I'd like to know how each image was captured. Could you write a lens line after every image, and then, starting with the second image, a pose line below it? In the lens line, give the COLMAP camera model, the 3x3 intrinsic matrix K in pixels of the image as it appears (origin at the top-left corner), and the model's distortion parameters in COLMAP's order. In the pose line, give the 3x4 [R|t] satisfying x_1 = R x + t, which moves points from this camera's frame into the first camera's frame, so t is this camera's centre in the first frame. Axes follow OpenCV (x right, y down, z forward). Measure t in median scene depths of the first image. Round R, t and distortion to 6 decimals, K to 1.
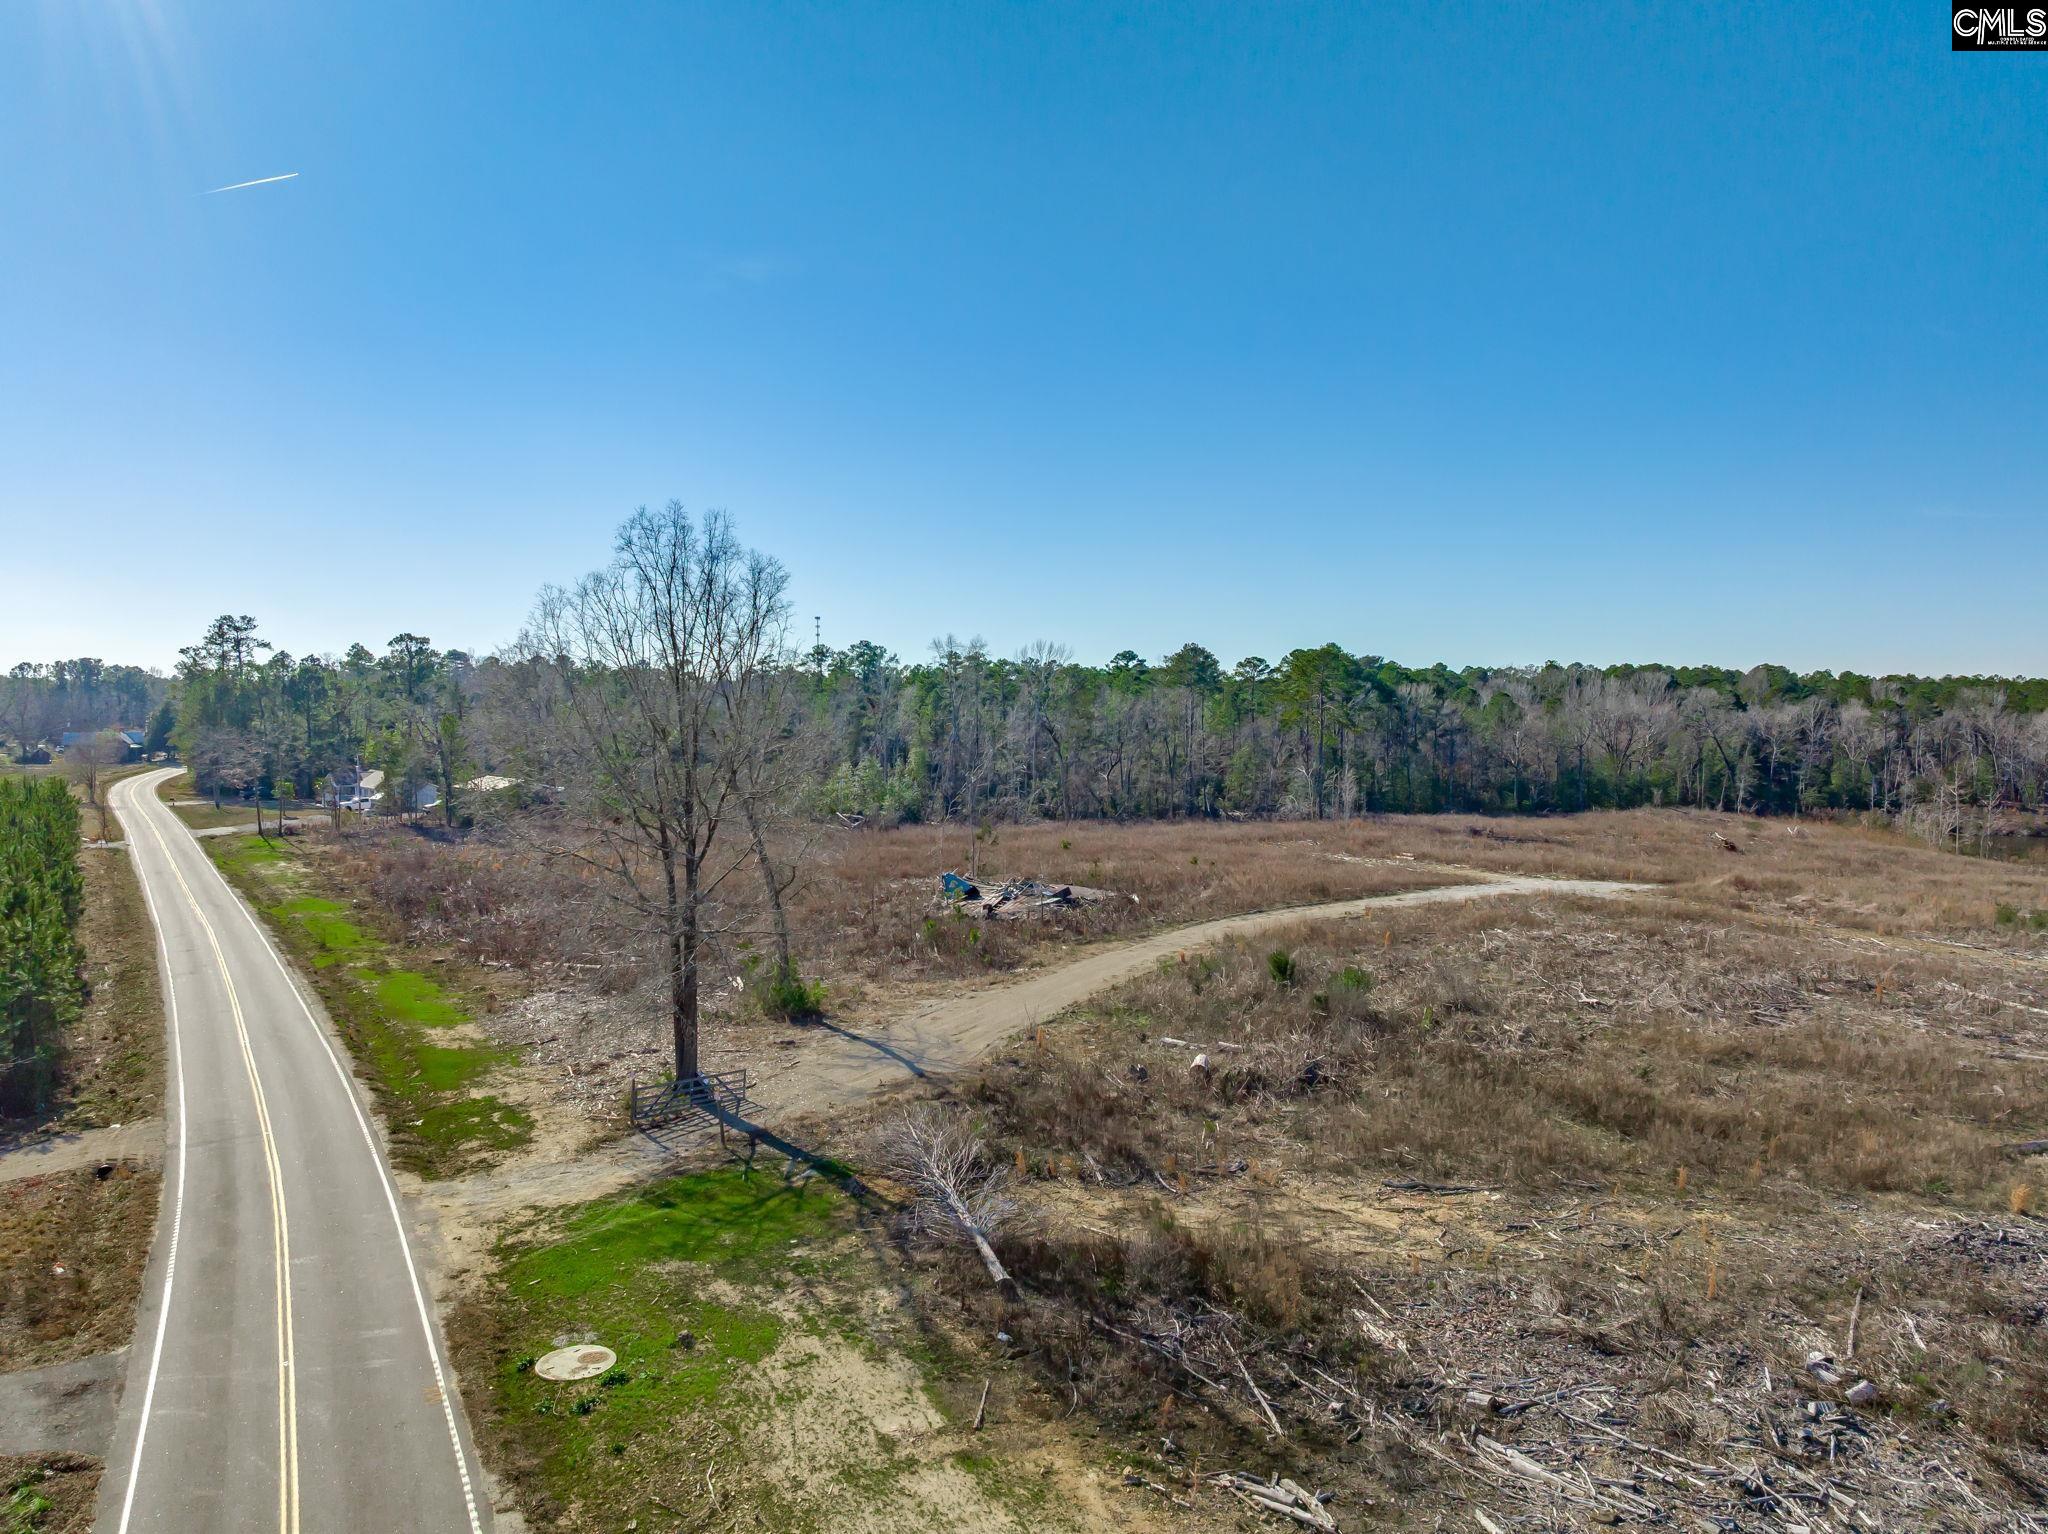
lens RADIAL K [[1469.0, 0, 1020.7], [0, 1469.0, 760.9], [0, 0, 1]] dist [-0.047192, 0.016201]
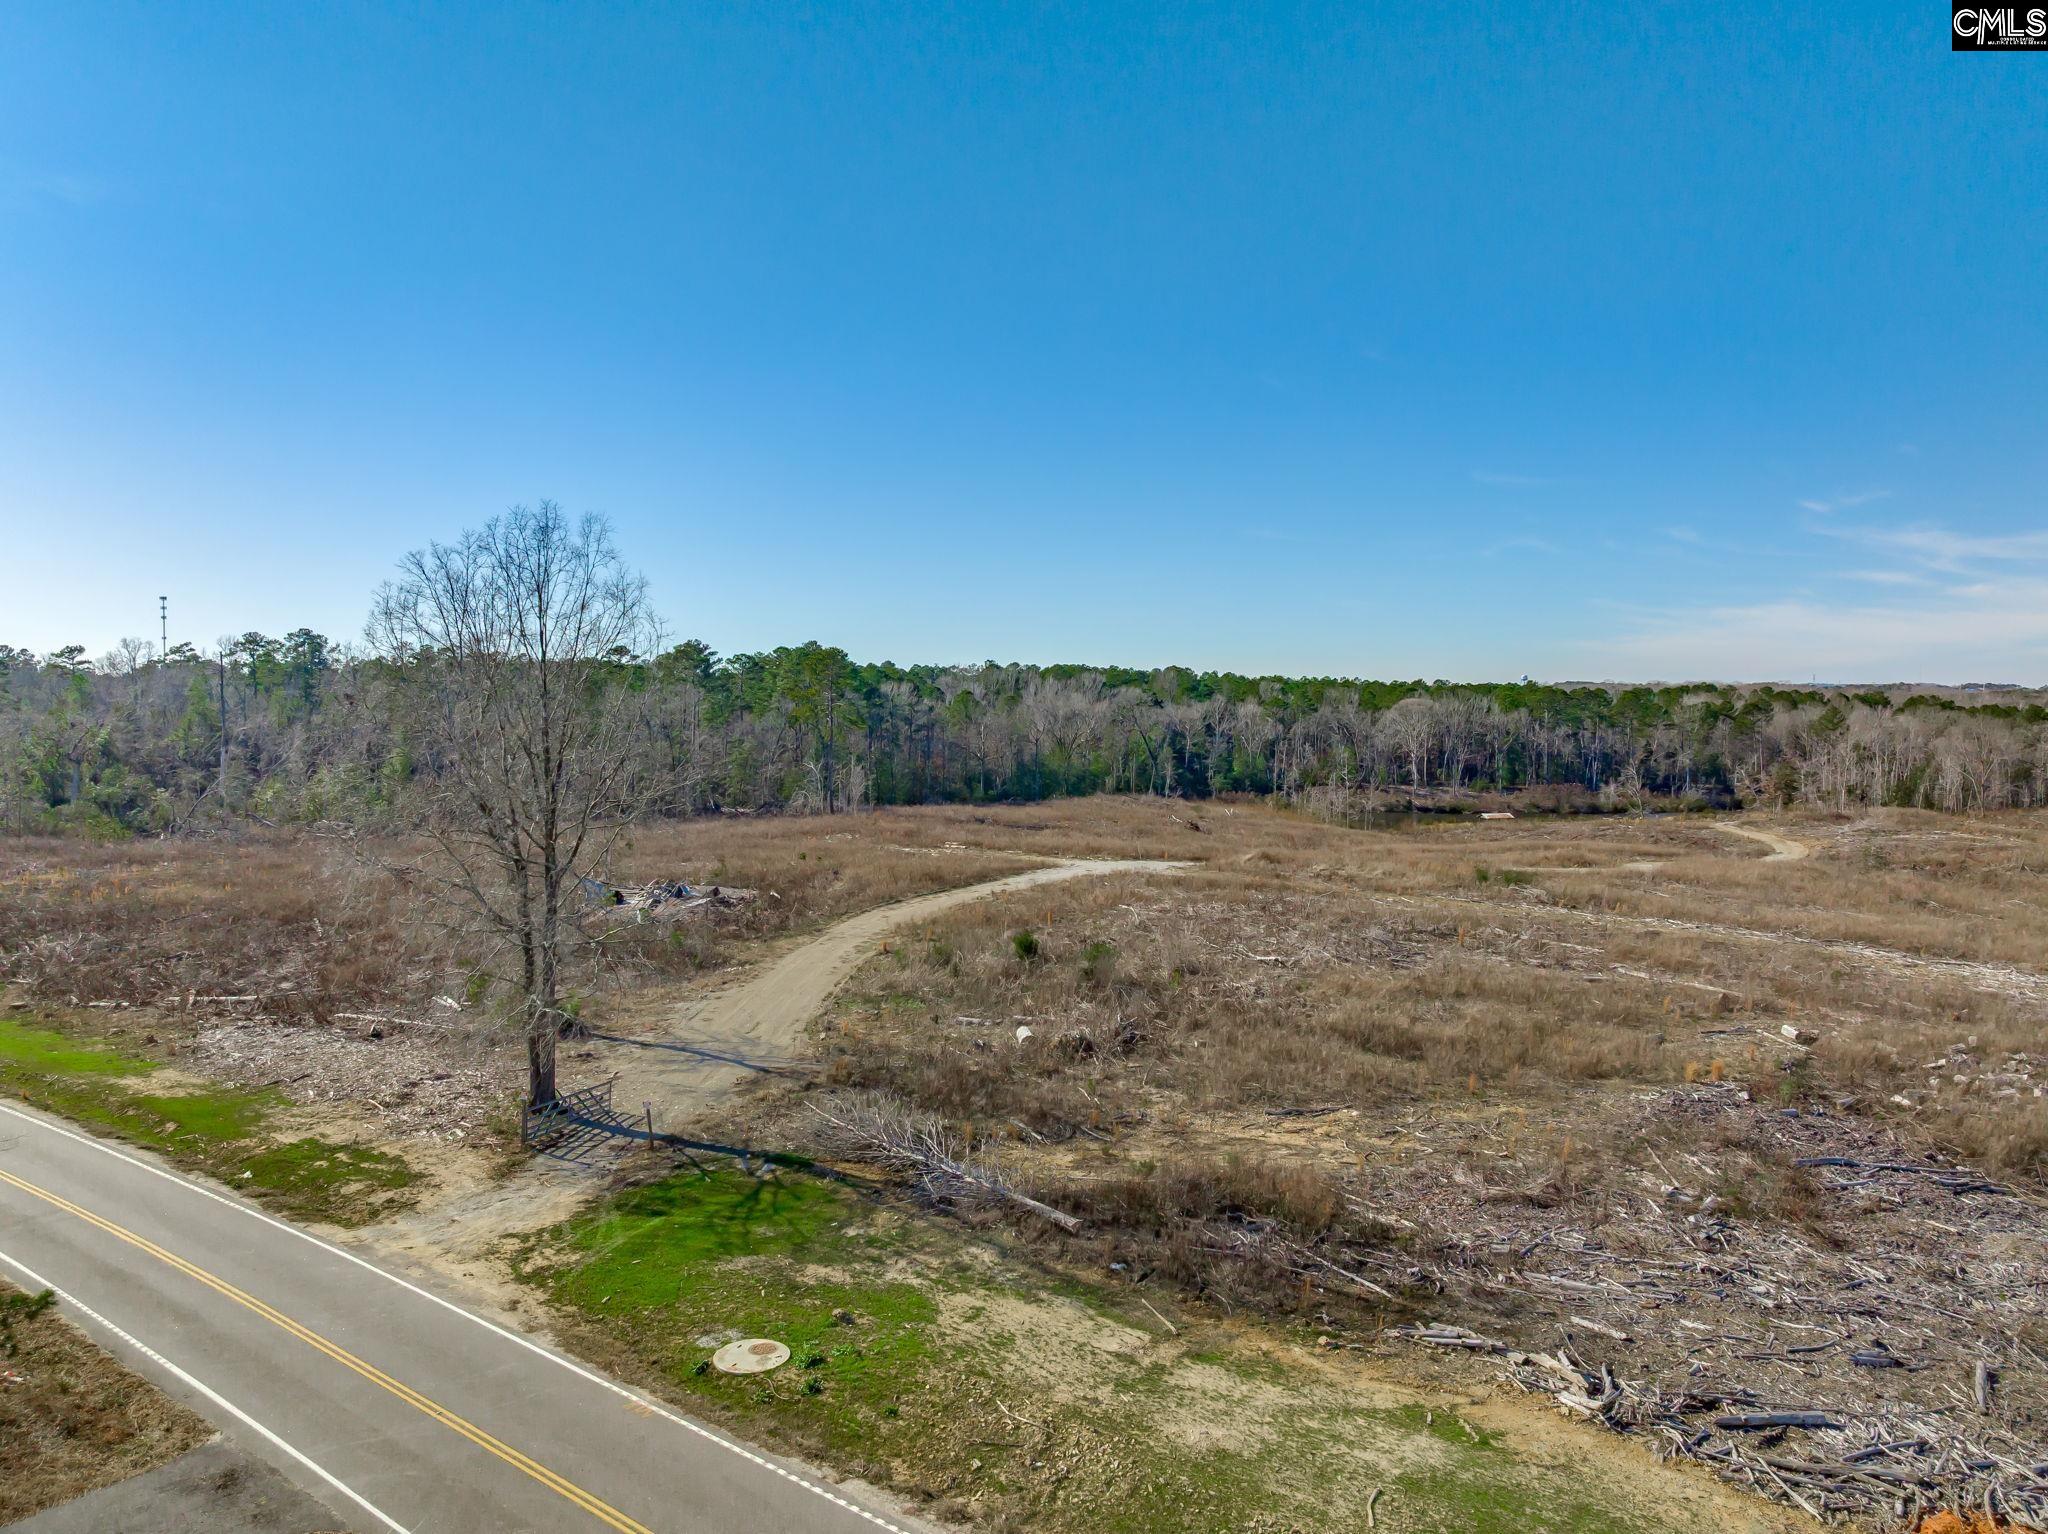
lens RADIAL K [[1469.0, 0, 1042.2], [0, 1469.0, 771.9], [0, 0, 1]] dist [-0.047192, 0.016201]
pose [[0.912694, -0.015591, 0.408347, -0.075941], [0.010835, 0.999844, 0.013958, -0.001931], [-0.408501, -0.008315, 0.912720, -0.003954]]
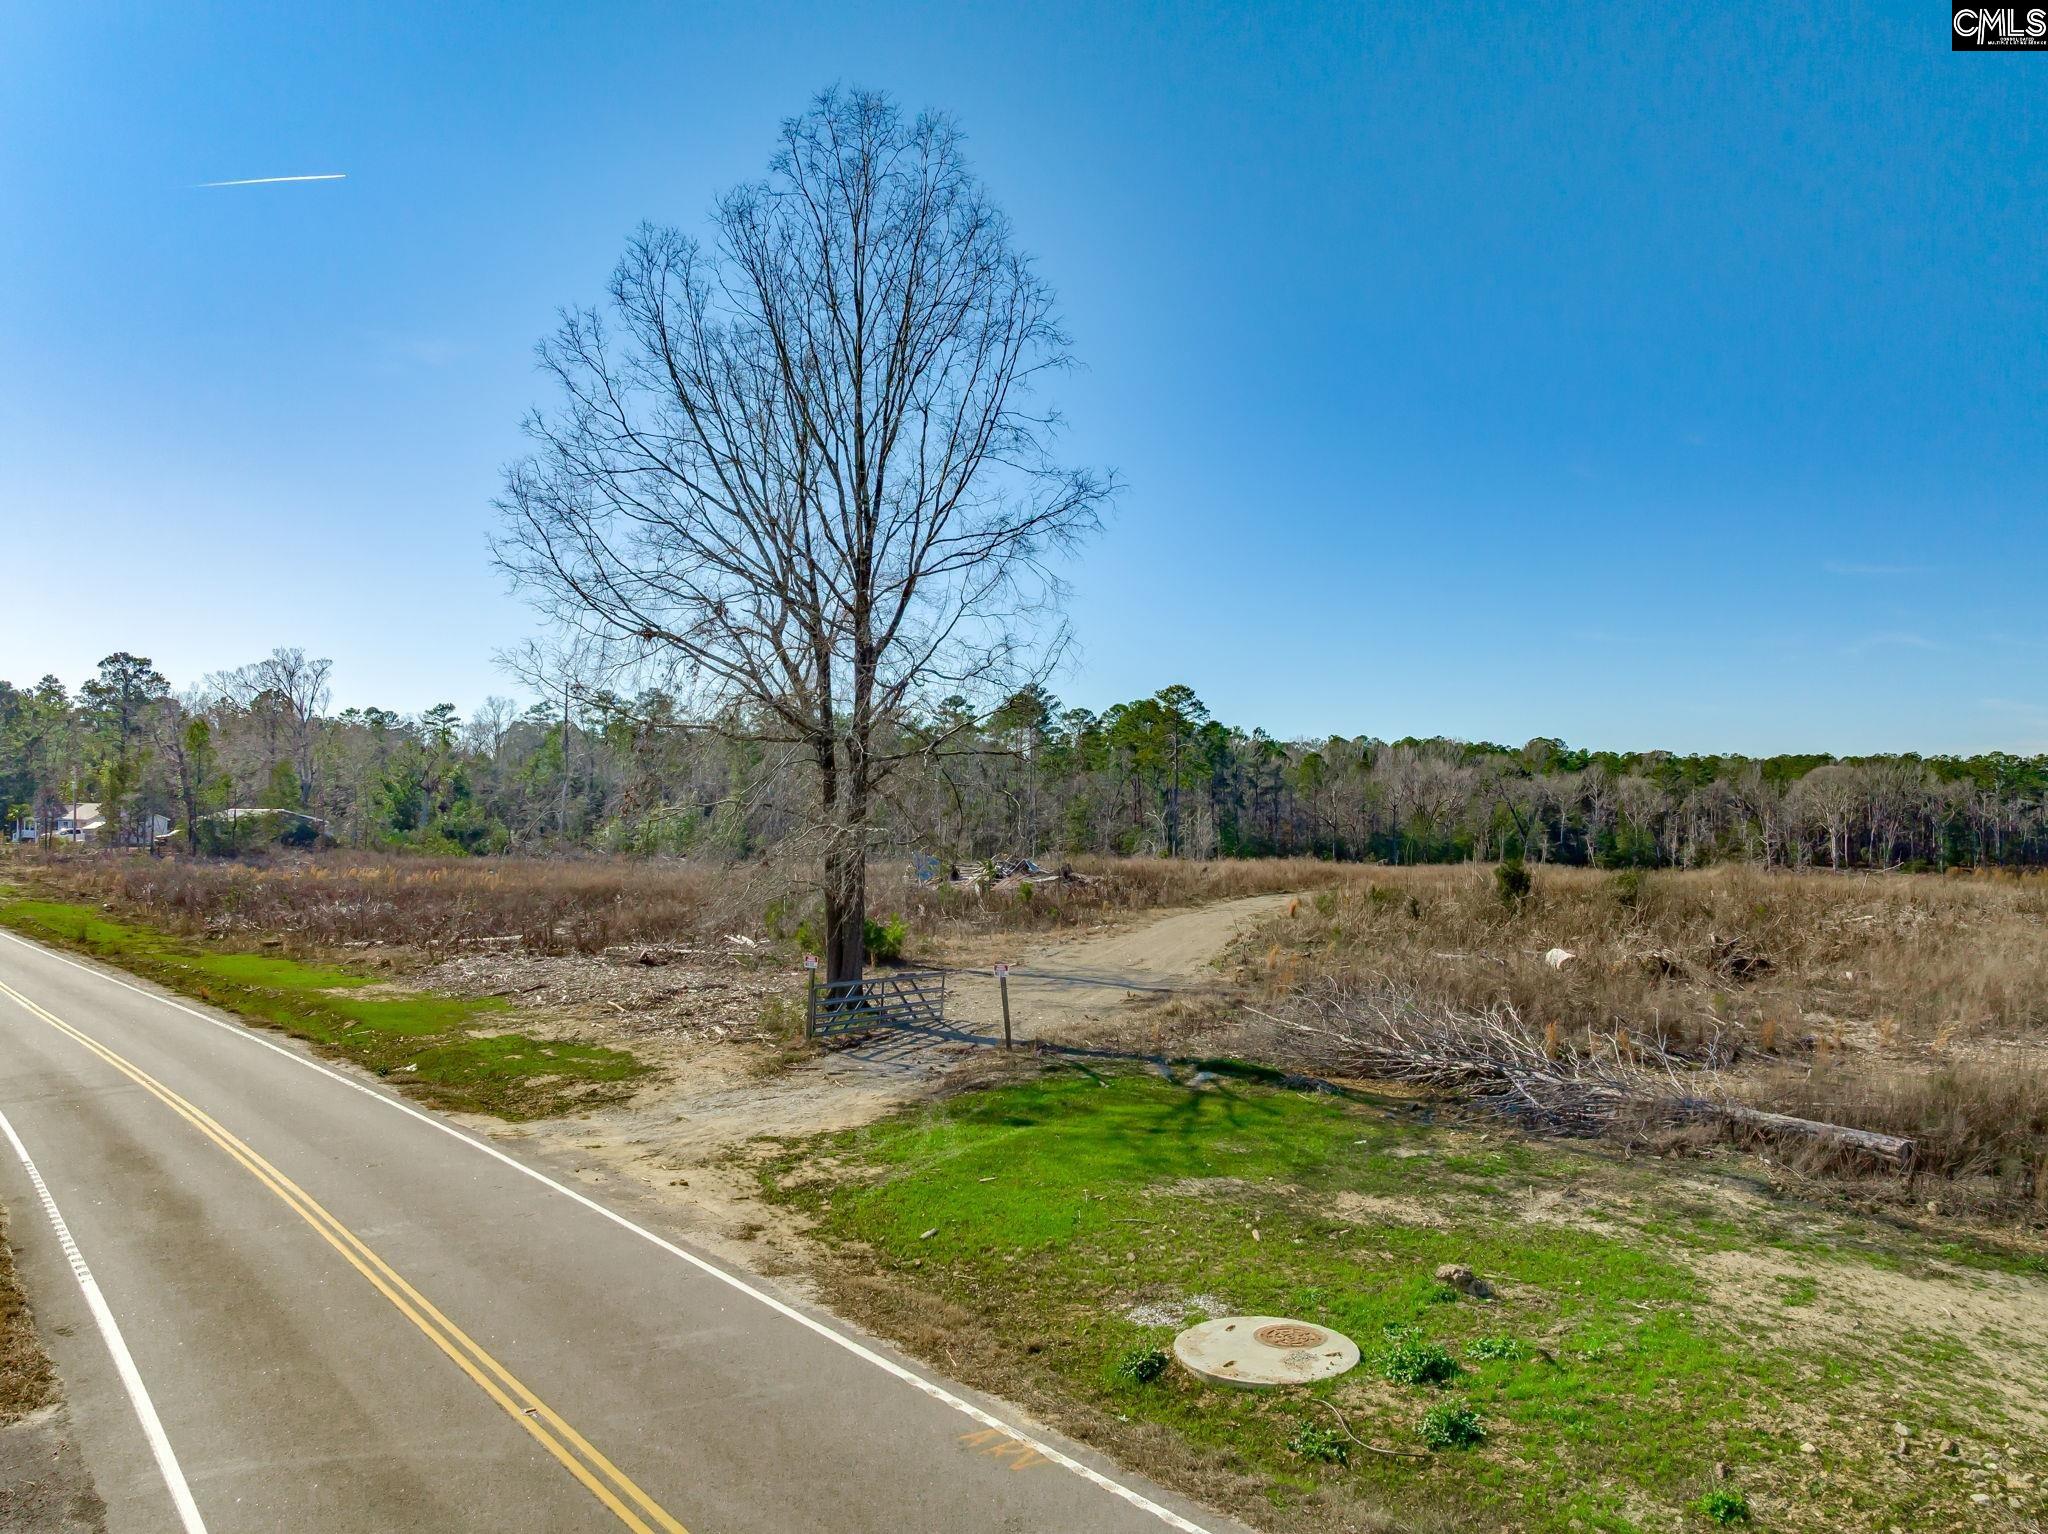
lens RADIAL K [[1469.0, 0, 1031.4], [0, 1469.0, 757.0], [0, 0, 1]] dist [-0.047192, 0.016201]
pose [[0.981354, 0.012127, 0.191828, -0.065083], [0.002472, 0.997129, -0.075681, 0.038886], [-0.192195, 0.074744, 0.978506, 0.082675]]
